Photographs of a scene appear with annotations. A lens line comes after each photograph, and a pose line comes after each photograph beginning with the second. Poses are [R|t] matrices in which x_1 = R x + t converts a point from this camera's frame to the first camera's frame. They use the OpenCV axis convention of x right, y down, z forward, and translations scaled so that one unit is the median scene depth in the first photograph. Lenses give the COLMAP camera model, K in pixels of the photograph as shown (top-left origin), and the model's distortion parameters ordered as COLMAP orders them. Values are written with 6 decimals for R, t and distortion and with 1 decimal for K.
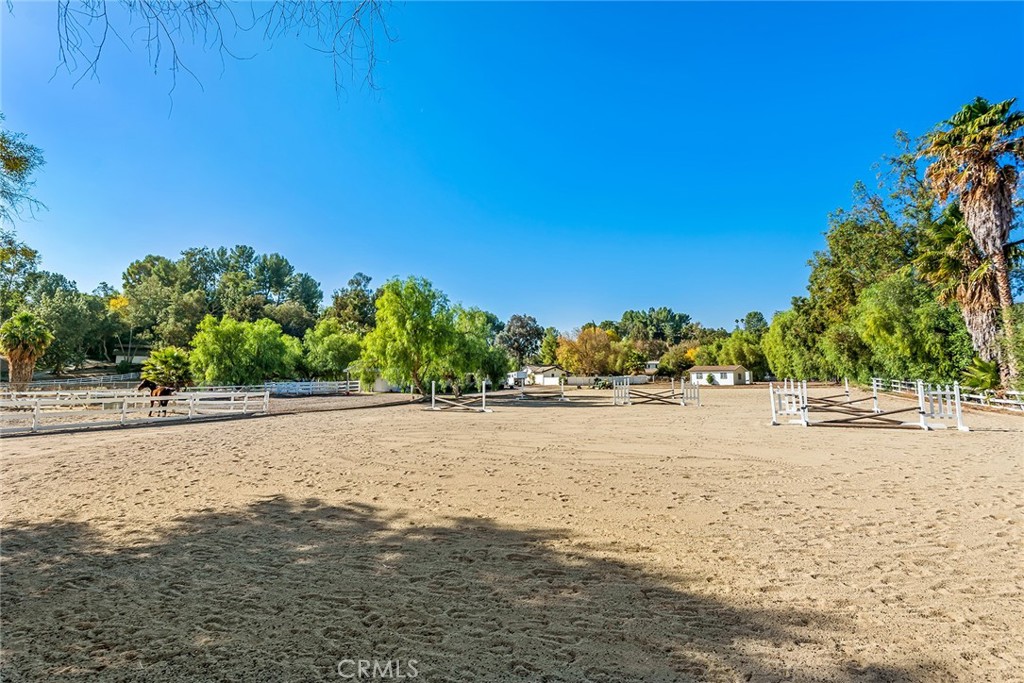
lens RADIAL K [[470.9, 0, 471.1], [0, 470.9, 351.9], [0, 0, 1]] dist [0.016285, -0.003354]
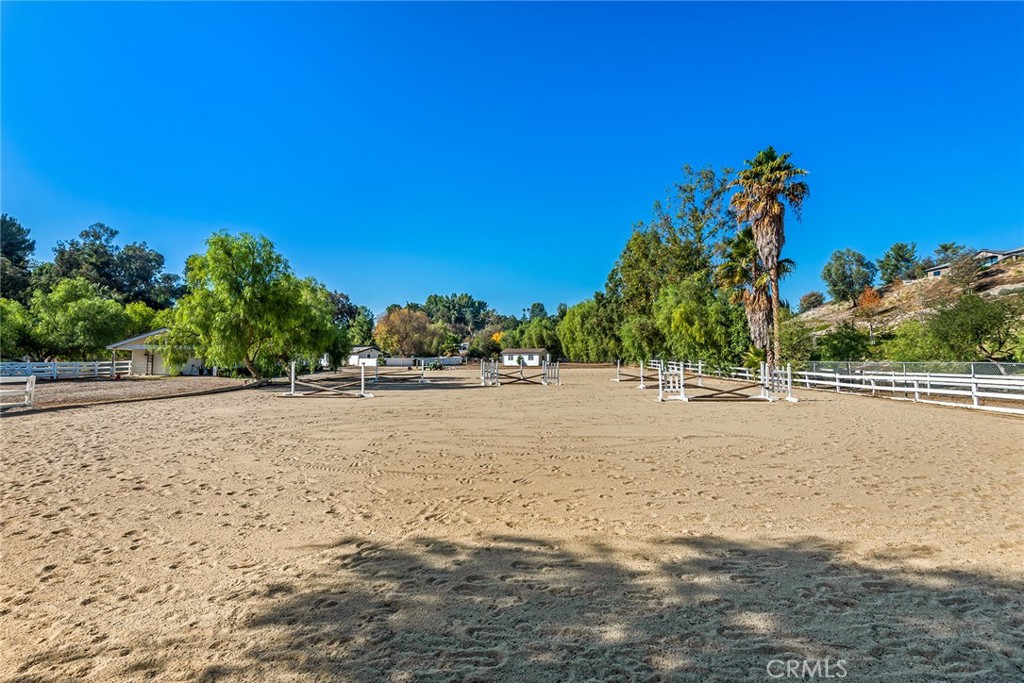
lens RADIAL K [[470.9, 0, 482.3], [0, 470.9, 354.0], [0, 0, 1]] dist [0.016285, -0.003354]
pose [[0.900822, 0.011147, 0.434045, -0.108908], [-0.030571, 0.998818, 0.037795, 0.004890], [-0.433110, -0.047316, 0.900098, 0.076590]]
